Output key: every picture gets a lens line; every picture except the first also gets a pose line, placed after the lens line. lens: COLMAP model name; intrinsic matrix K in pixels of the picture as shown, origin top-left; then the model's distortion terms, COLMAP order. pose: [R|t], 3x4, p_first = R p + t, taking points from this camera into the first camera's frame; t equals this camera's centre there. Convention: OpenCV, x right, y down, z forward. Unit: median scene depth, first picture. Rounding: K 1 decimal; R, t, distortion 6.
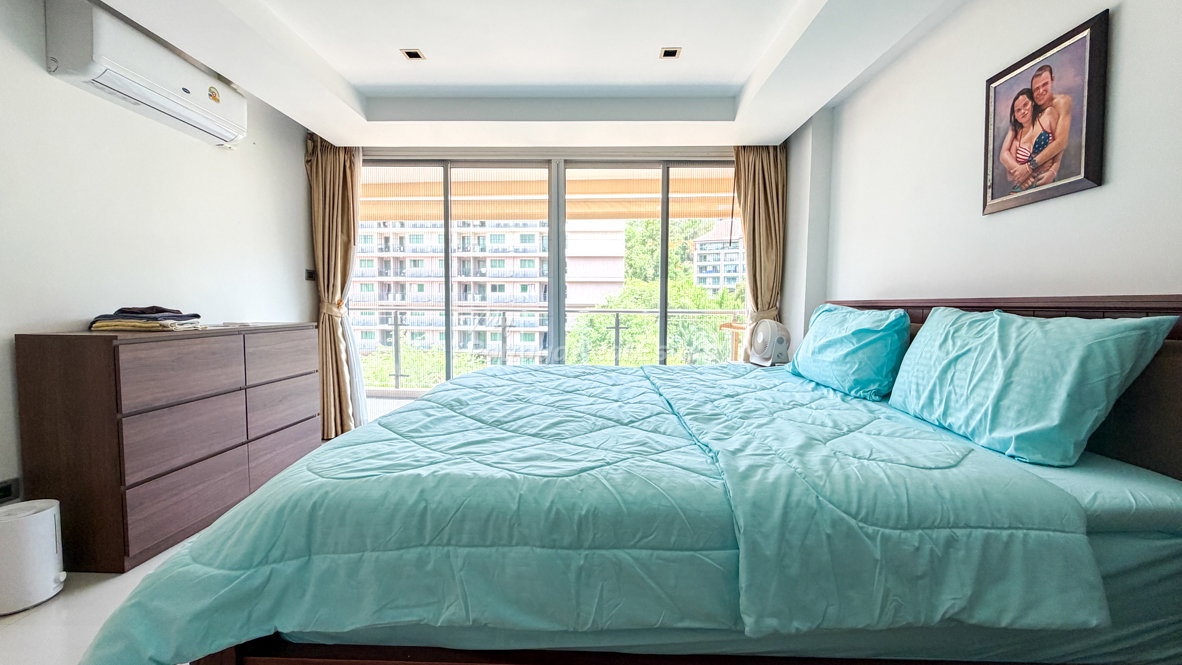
lens RADIAL K [[467.0, 0, 591.0], [0, 467.0, 332.5], [0, 0, 1]] dist [-0.005184, -0.000273]
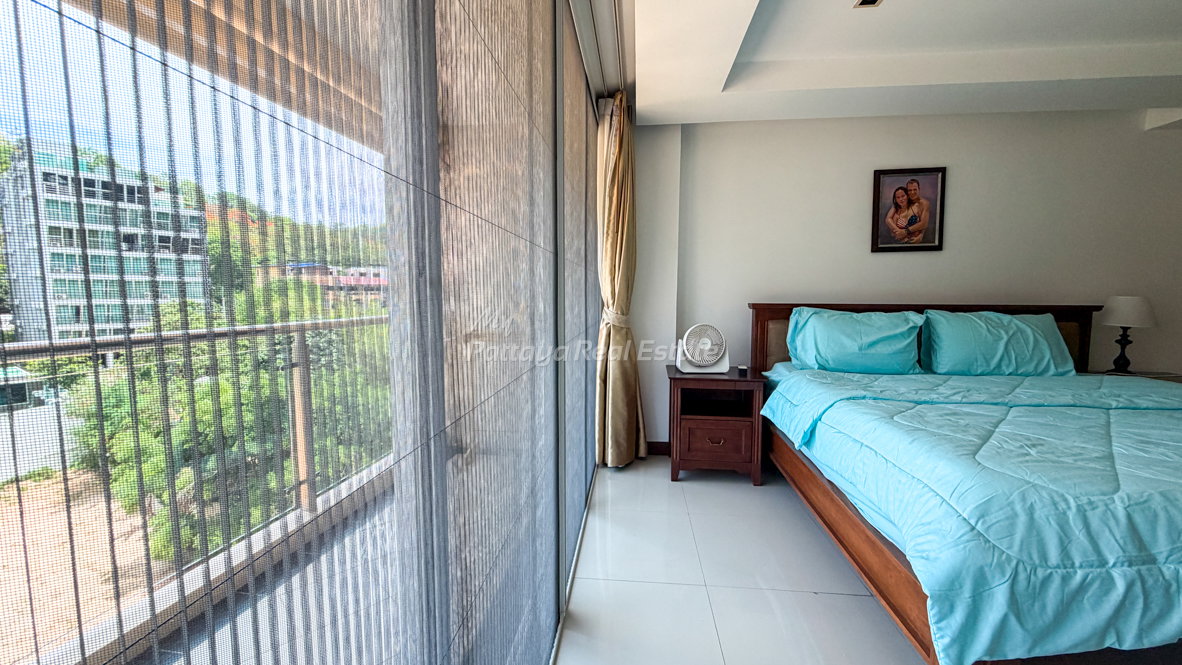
lens RADIAL K [[482.5, 0, 591.0], [0, 482.5, 332.5], [0, 0, 1]] dist [-0.000412, 0.000247]
pose [[0.108776, -0.094118, 0.989601, -1.104099], [0.056877, 0.994466, 0.088329, -0.196272], [-0.992438, 0.046678, 0.113527, 2.011365]]
